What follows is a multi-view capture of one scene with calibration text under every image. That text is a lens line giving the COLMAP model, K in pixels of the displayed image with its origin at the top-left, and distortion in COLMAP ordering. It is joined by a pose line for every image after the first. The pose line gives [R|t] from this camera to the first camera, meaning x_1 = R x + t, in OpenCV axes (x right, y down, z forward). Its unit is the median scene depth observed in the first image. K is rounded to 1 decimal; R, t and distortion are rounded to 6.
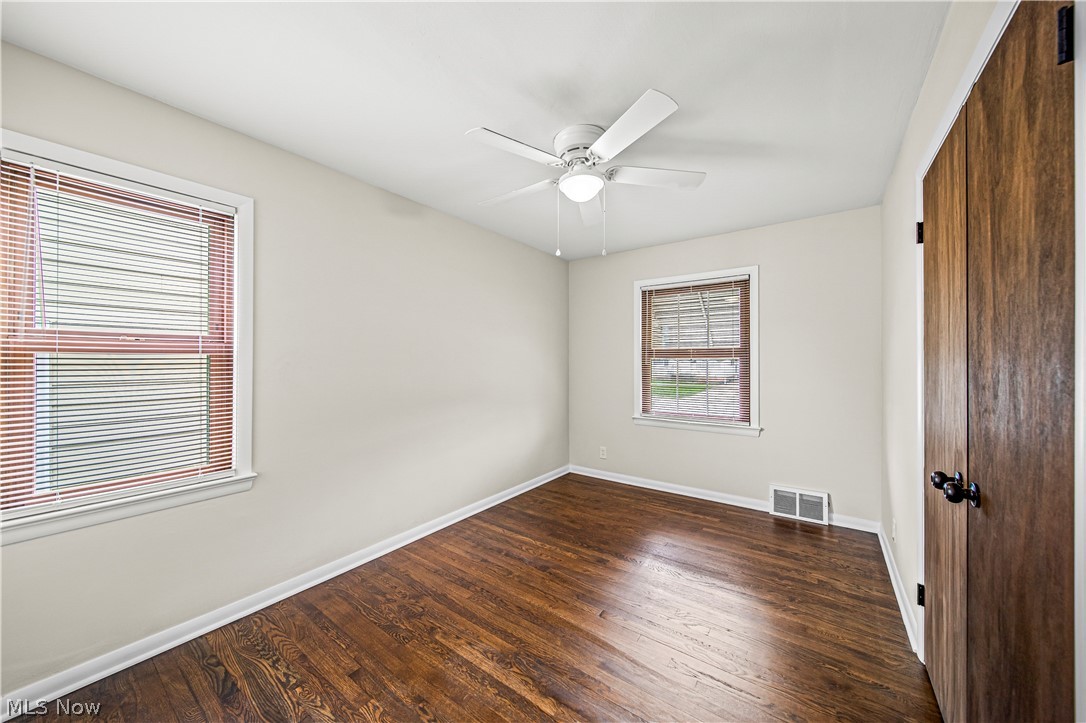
lens RADIAL K [[384.2, 0, 543.3], [0, 384.2, 355.2], [0, 0, 1]] dist [-0.001280, -0.000279]
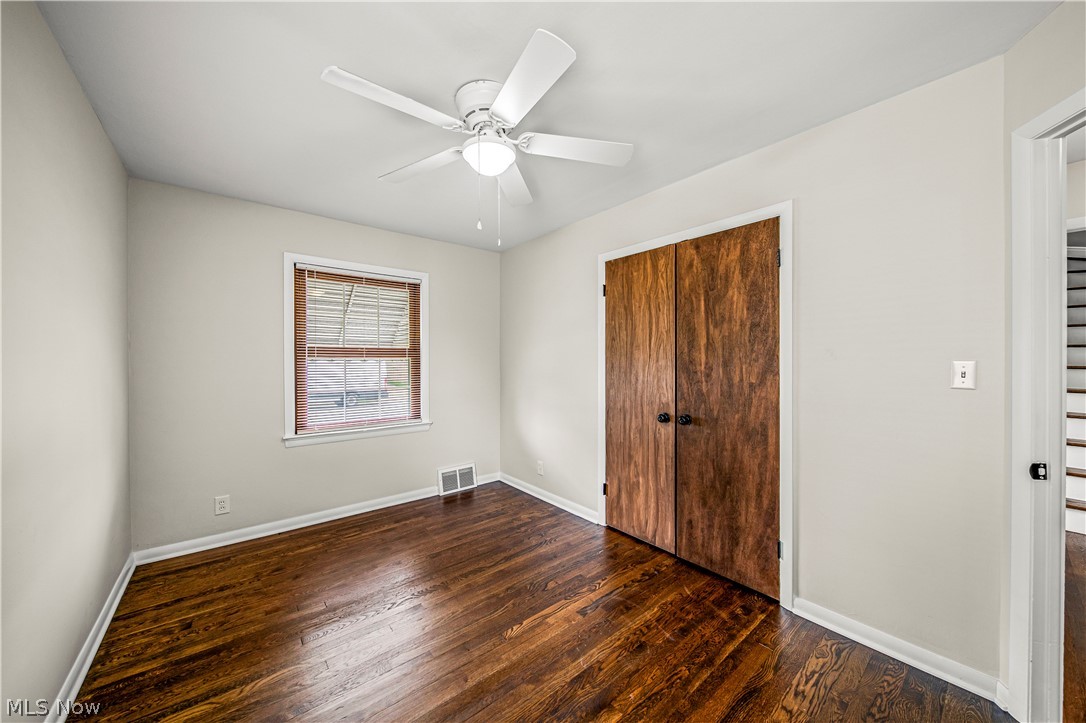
lens RADIAL K [[384.2, 0, 543.3], [0, 384.2, 355.2], [0, 0, 1]] dist [-0.001280, -0.000279]
pose [[0.244042, 0.014499, 0.969656, -0.442217], [-0.013954, 0.999837, -0.011438, 0.006288], [-0.969664, -0.010739, 0.244205, 0.428904]]
